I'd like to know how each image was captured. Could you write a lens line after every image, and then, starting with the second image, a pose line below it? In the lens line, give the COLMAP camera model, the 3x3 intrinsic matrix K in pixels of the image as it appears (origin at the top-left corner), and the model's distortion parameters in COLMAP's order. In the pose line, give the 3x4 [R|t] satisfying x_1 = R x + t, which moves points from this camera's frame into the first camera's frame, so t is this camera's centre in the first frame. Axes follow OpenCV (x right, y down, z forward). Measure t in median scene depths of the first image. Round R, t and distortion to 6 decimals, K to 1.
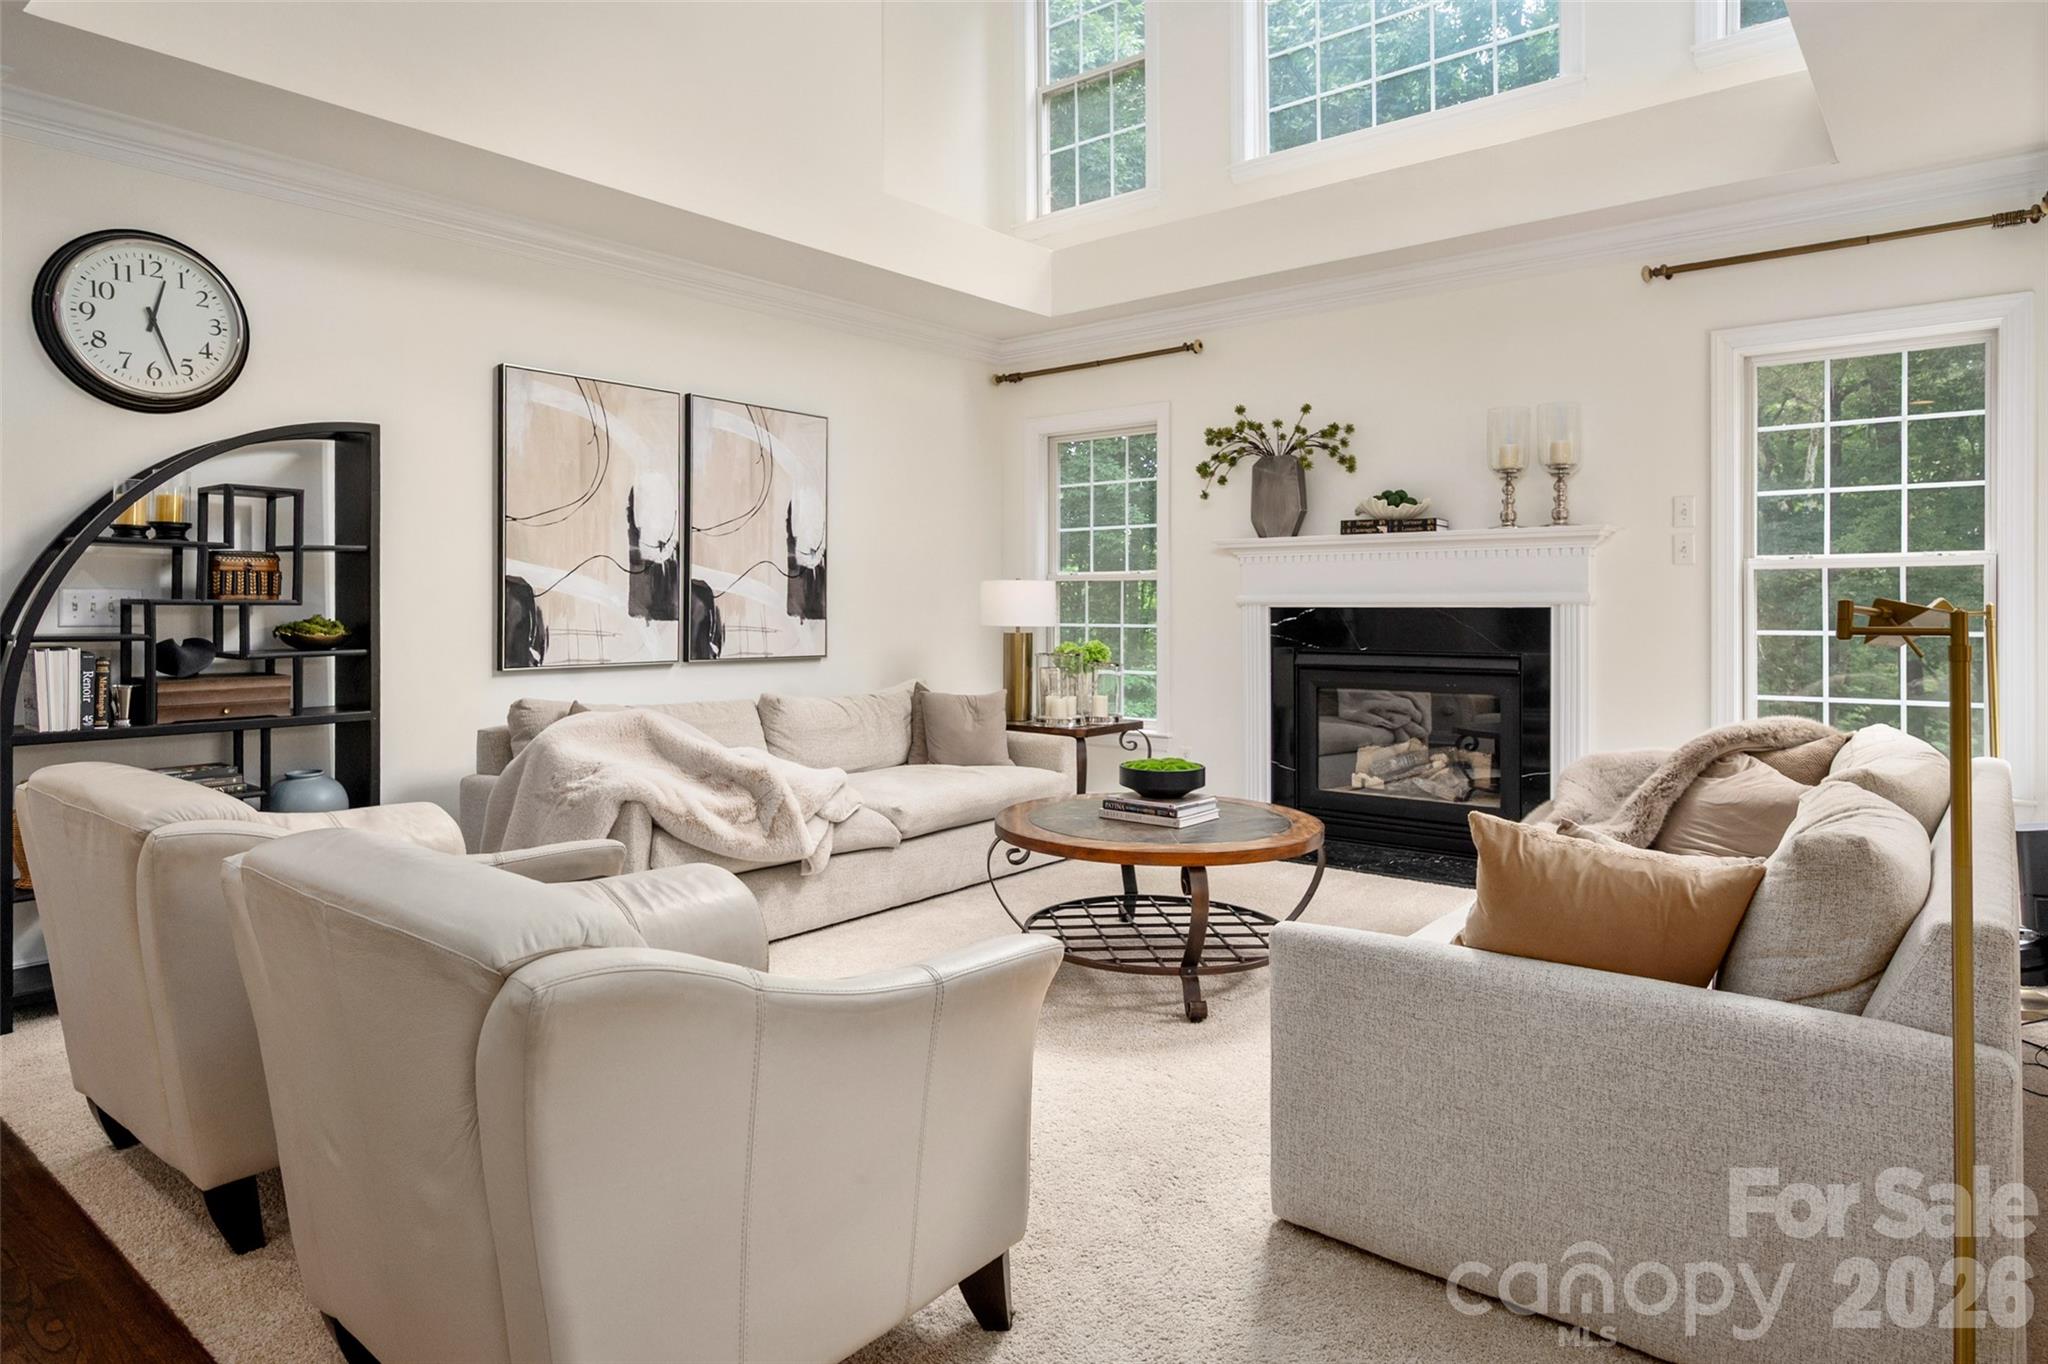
lens RADIAL K [[1240.4, 0, 1024.7], [0, 1240.4, 615.7], [0, 0, 1]] dist [0.000478, -0.000296]
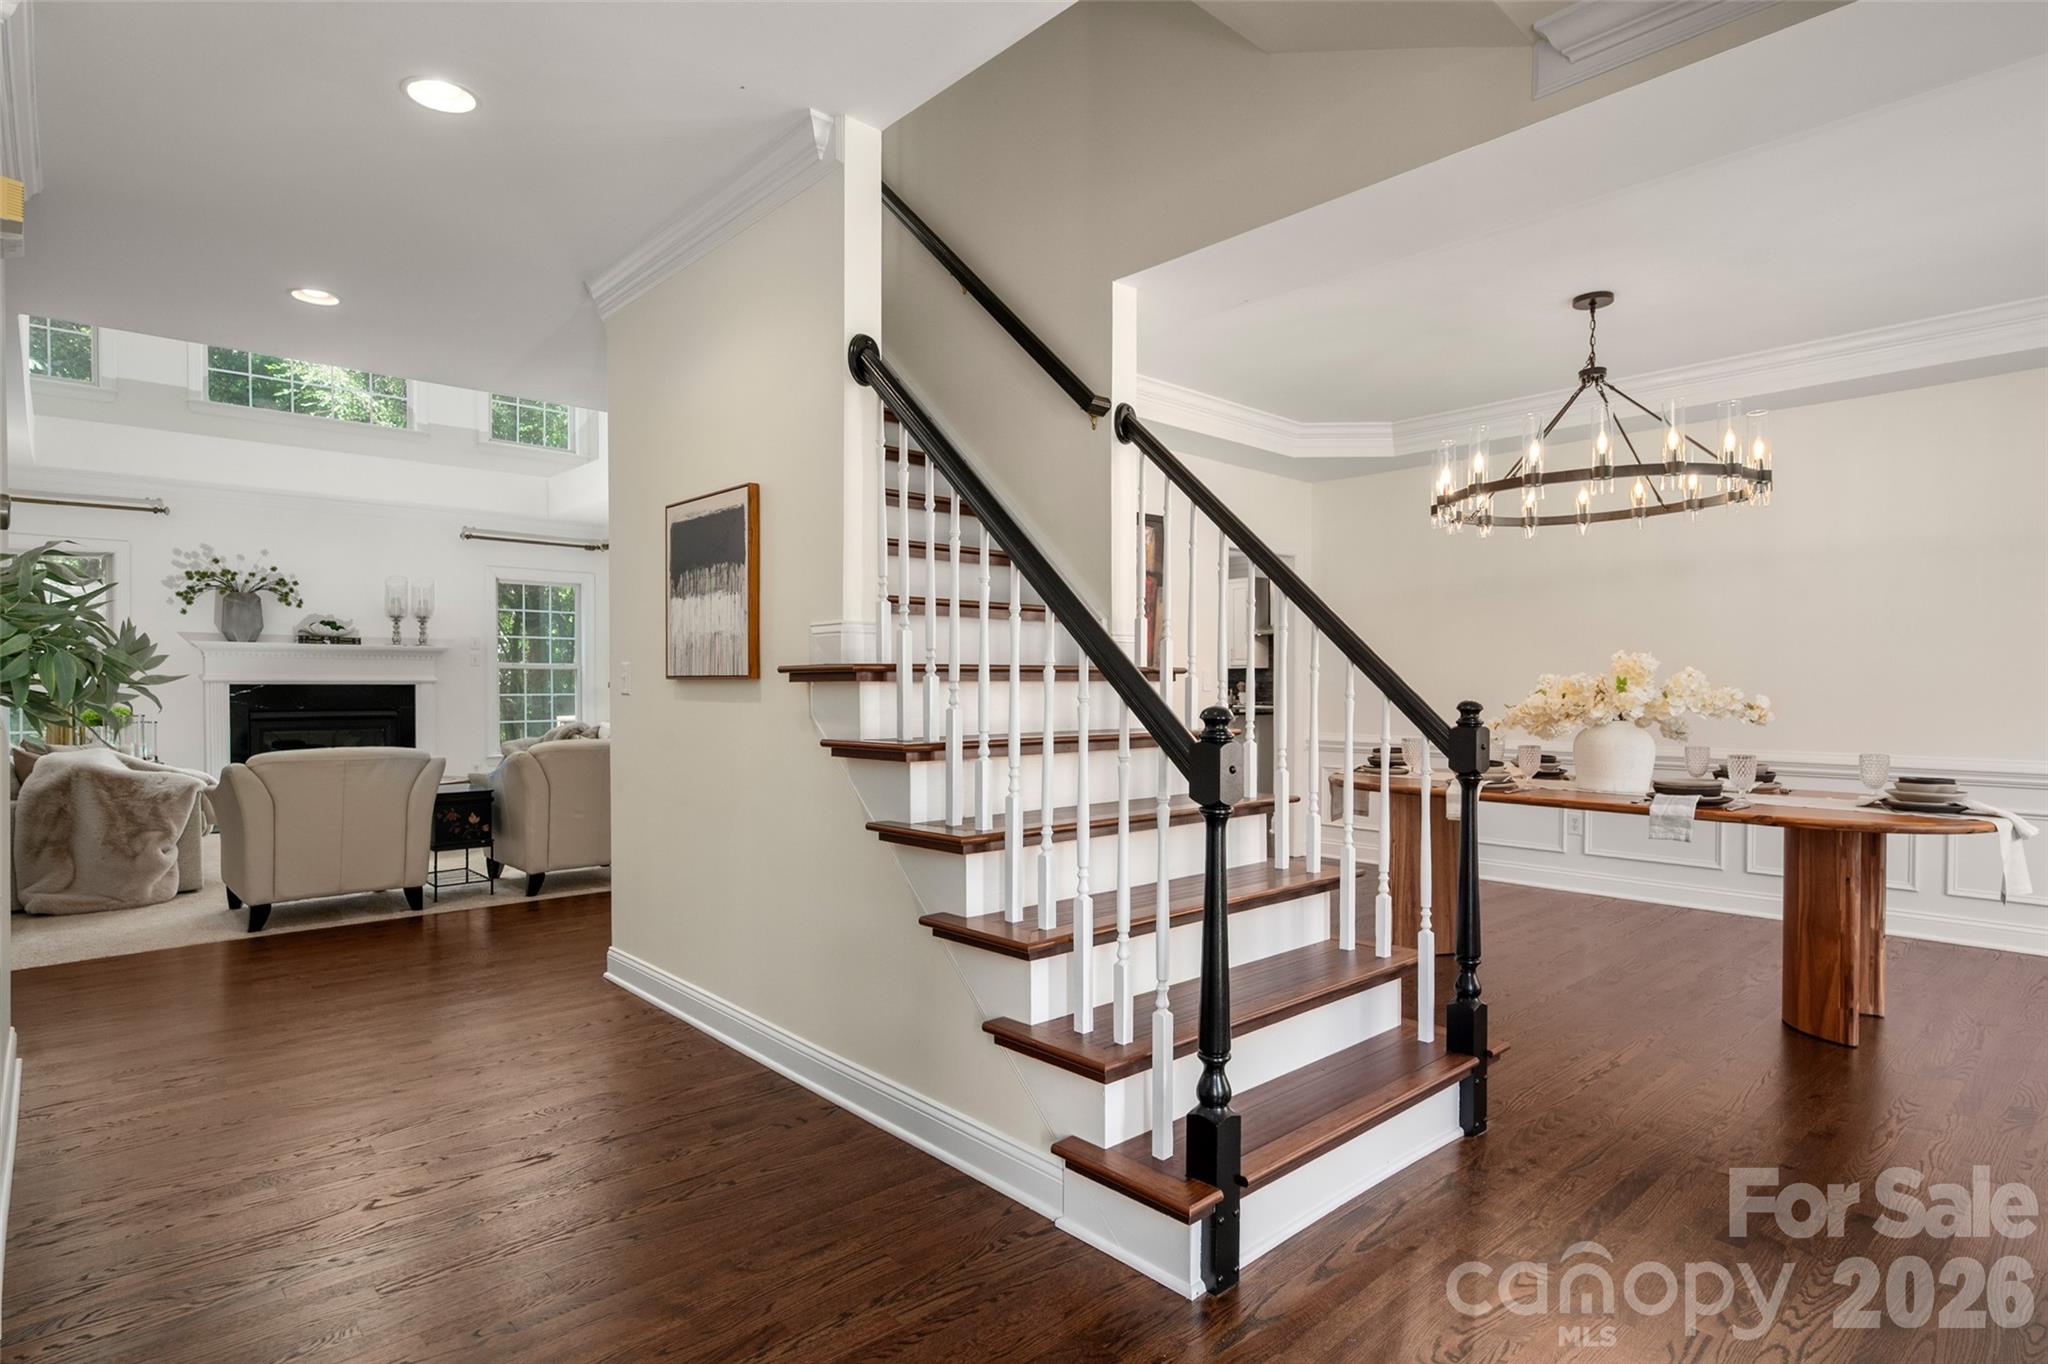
lens RADIAL K [[1063.3, 0, 1024.0], [0, 1063.3, 682.0], [0, 0, 1]] dist [0.000151, 0.000015]
pose [[0.132625, 0.003054, 0.991162, -1.095327], [0.003291, 0.999988, -0.003522, -0.001125], [-0.991161, 0.003729, 0.132613, -0.223847]]
